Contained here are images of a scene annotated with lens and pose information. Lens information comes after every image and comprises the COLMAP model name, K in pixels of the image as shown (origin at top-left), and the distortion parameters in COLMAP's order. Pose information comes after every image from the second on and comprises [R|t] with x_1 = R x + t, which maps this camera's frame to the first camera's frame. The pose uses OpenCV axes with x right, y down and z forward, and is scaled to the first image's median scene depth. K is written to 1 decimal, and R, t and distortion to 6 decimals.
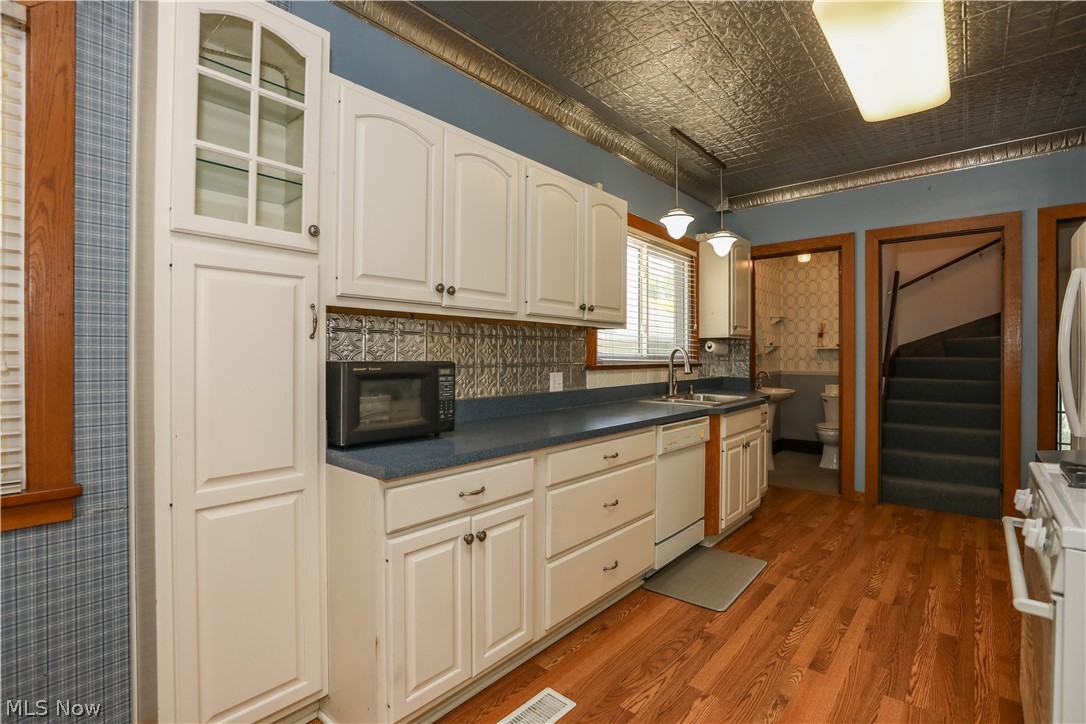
lens RADIAL K [[515.9, 0, 537.4], [0, 515.9, 355.7], [0, 0, 1]] dist [-0.044223, 0.015267]
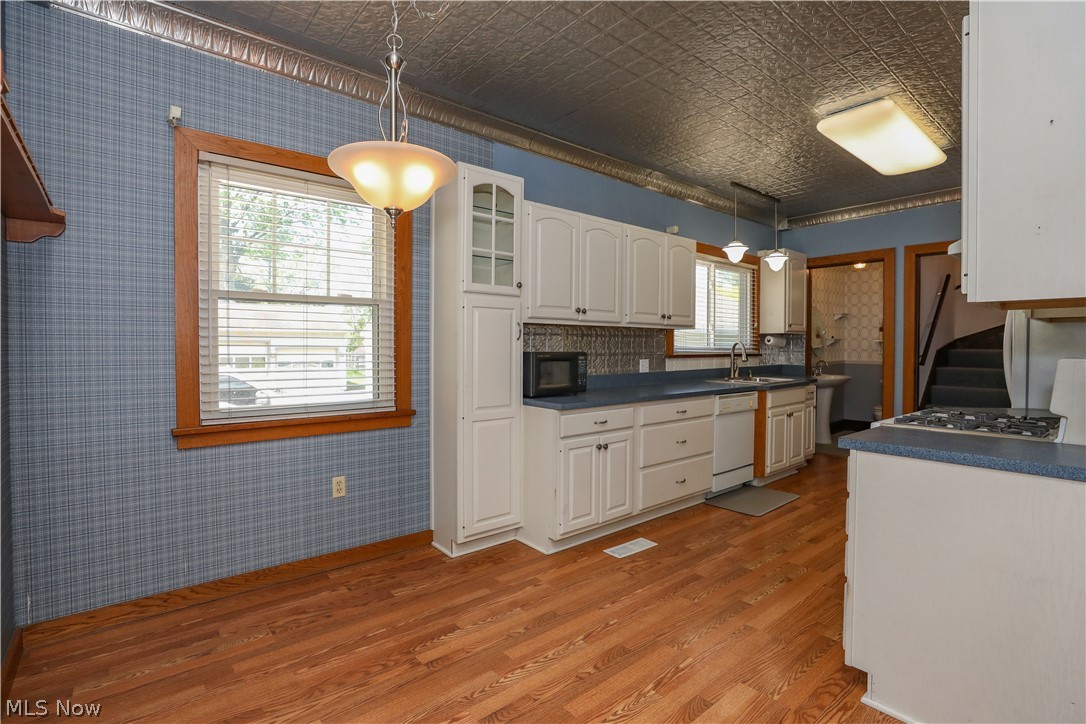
lens RADIAL K [[505.8, 0, 538.1], [0, 505.8, 354.0], [0, 0, 1]] dist [-0.001361, -0.000221]
pose [[0.986198, -0.002764, -0.165549, -0.024915], [0.004465, 0.999941, 0.009906, 0.001173], [0.165512, -0.010509, 0.986152, -0.480720]]
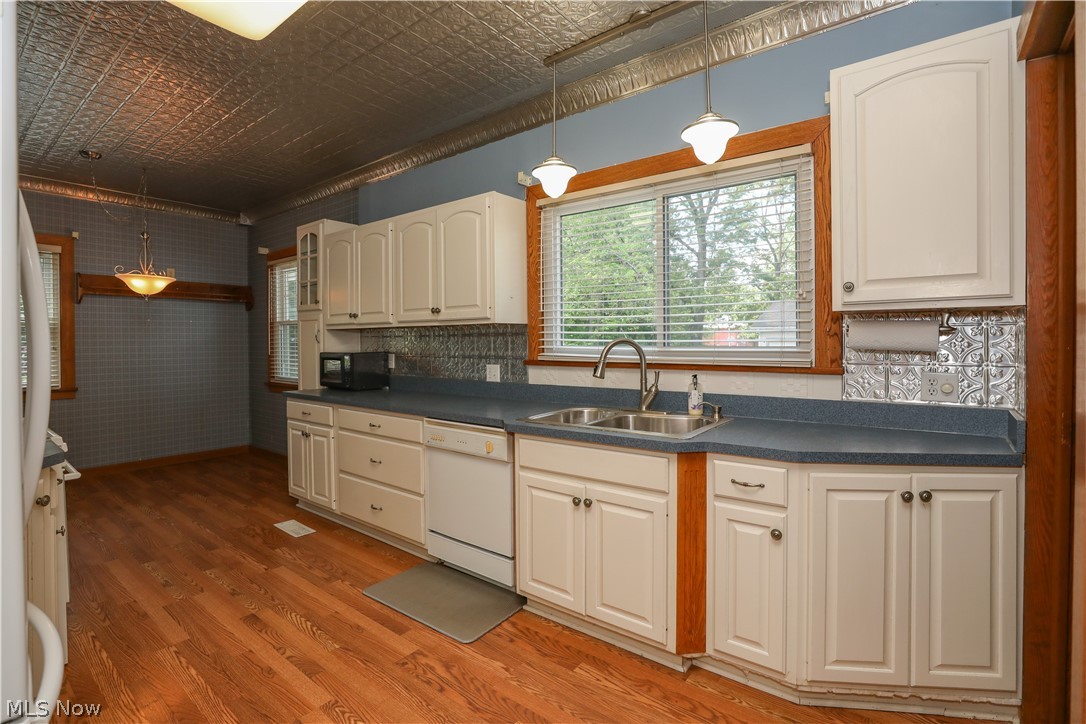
lens RADIAL K [[499.9, 0, 553.4], [0, 499.9, 343.3], [0, 0, 1]] dist [-0.033741, 0.008749]
pose [[0.063787, -0.009109, -0.997922, 1.154500], [0.000198, 0.999958, -0.009115, -0.004183], [0.997964, 0.000384, 0.063786, 1.081442]]
